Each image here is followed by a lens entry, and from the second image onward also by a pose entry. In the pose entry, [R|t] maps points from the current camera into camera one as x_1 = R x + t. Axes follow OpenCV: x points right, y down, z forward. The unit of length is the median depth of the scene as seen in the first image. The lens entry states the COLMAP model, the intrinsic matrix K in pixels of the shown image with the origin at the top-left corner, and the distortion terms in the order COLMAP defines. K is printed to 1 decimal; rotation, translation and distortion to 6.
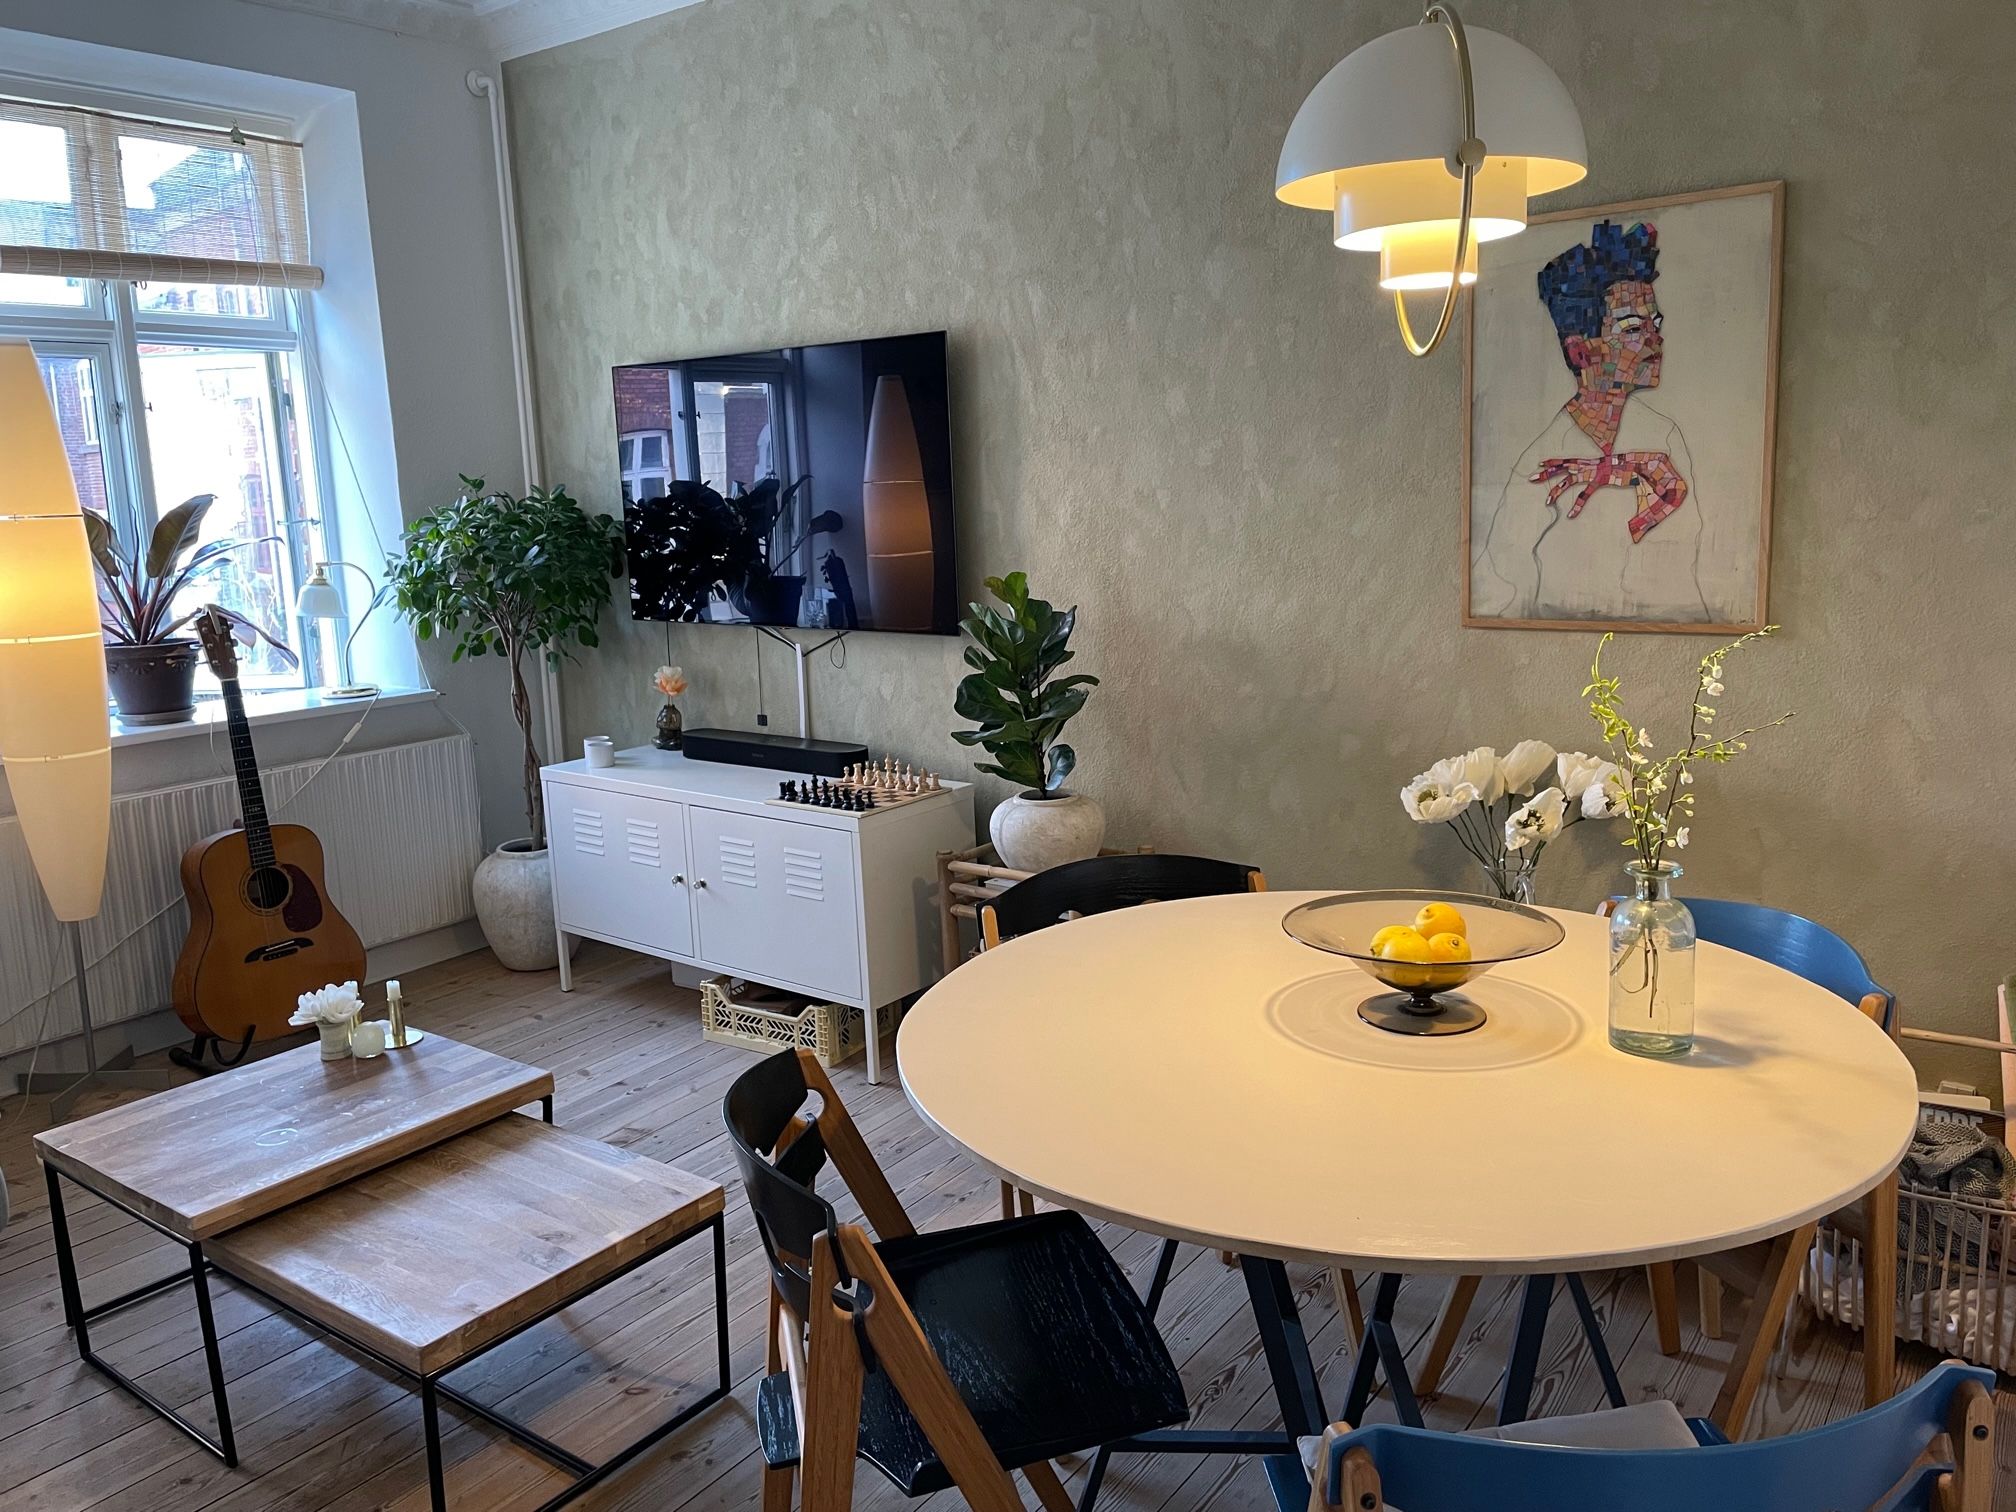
lens RADIAL K [[1541.0, 0, 1021.9], [0, 1541.0, 735.4], [0, 0, 1]] dist [0.096607, -0.127249]
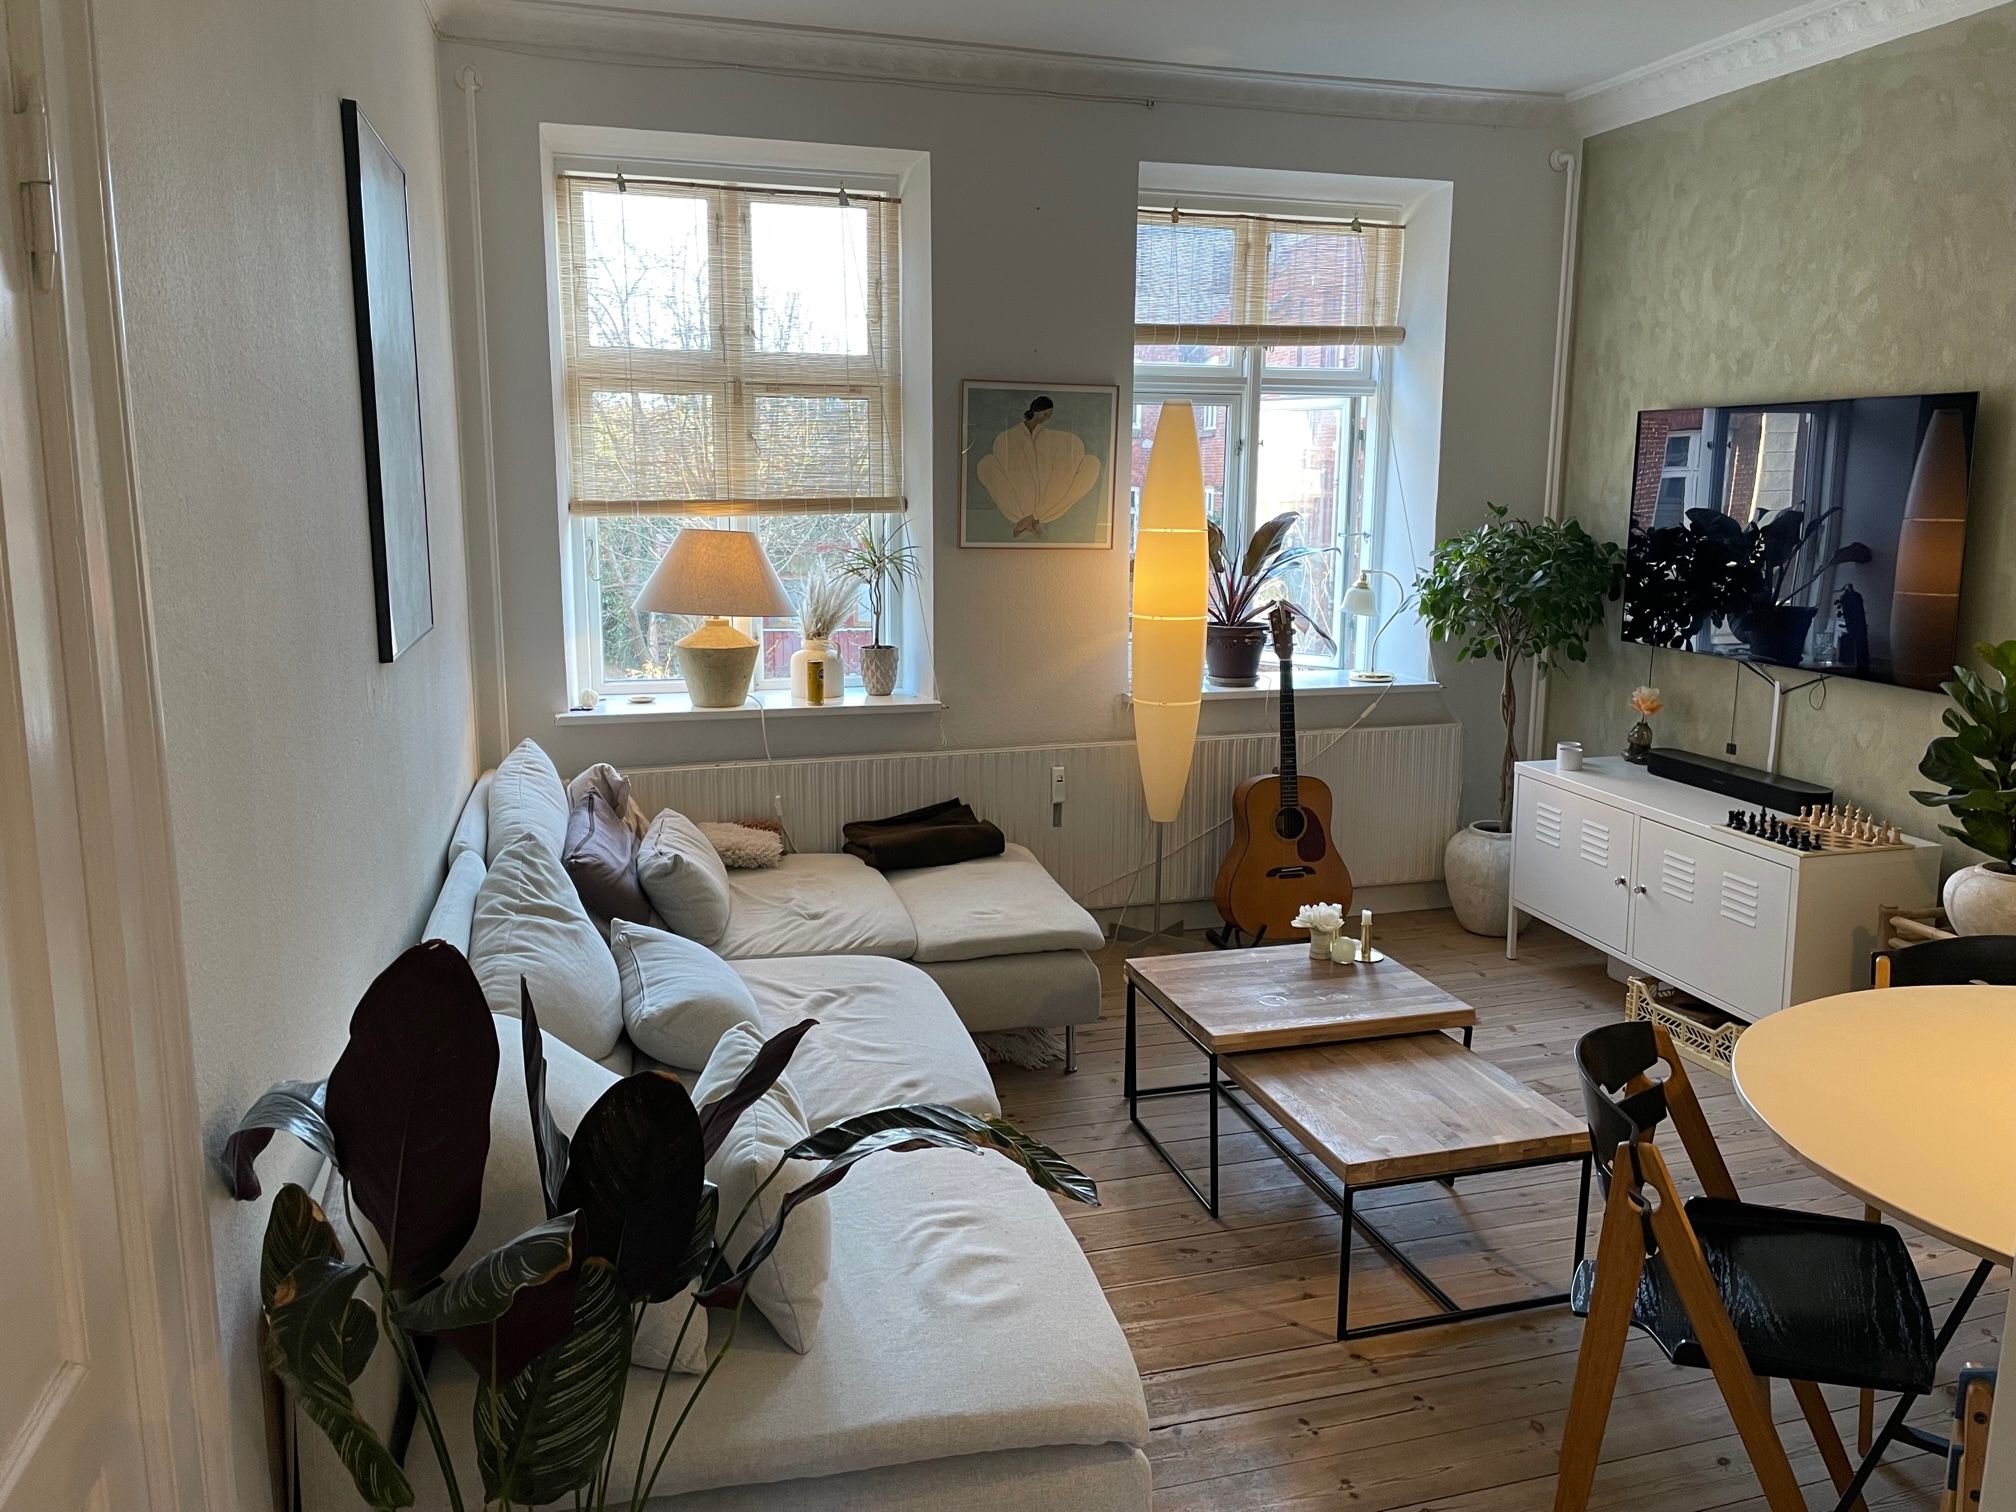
lens RADIAL K [[1499.9, 0, 1011.6], [0, 1499.9, 729.1], [0, 0, 1]] dist [0.081296, -0.129229]
pose [[0.793086, 0.137248, -0.593446, 0.059144], [-0.133421, 0.989767, 0.050602, -0.011082], [0.594318, 0.039046, 0.803282, -0.129745]]
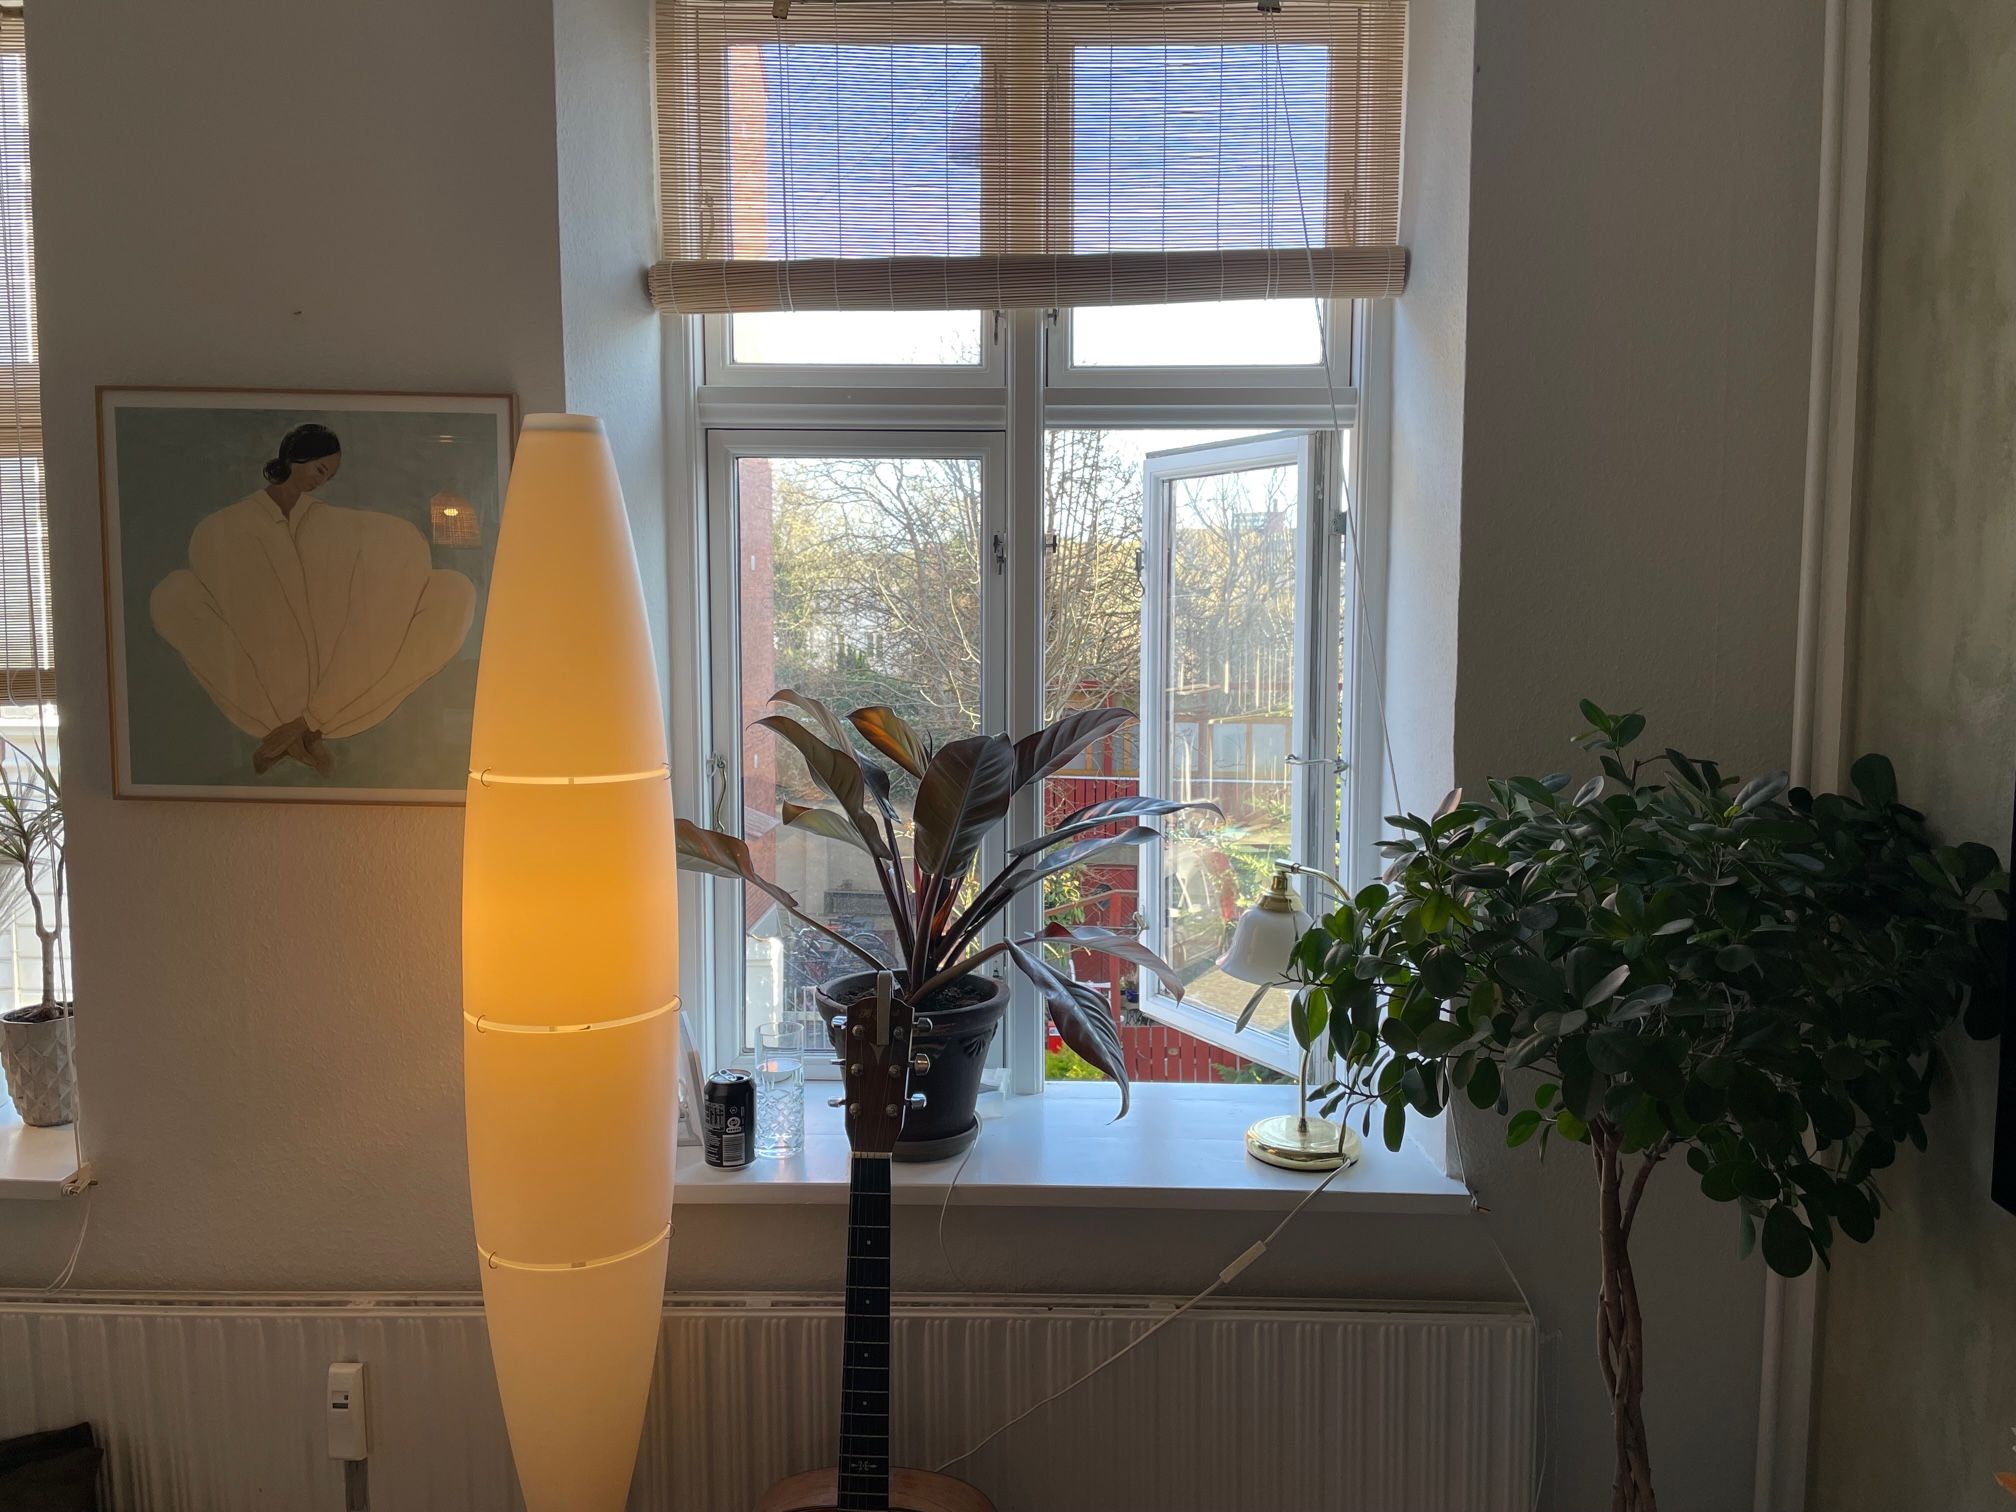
lens RADIAL K [[1541.0, 0, 1021.9], [0, 1541.0, 735.4], [0, 0, 1]] dist [0.096607, -0.127249]
pose [[0.565558, 0.106040, -0.817863, -0.132103], [-0.159883, 0.986983, 0.017407, -0.166431], [0.809062, 0.120918, 0.575150, 0.762654]]
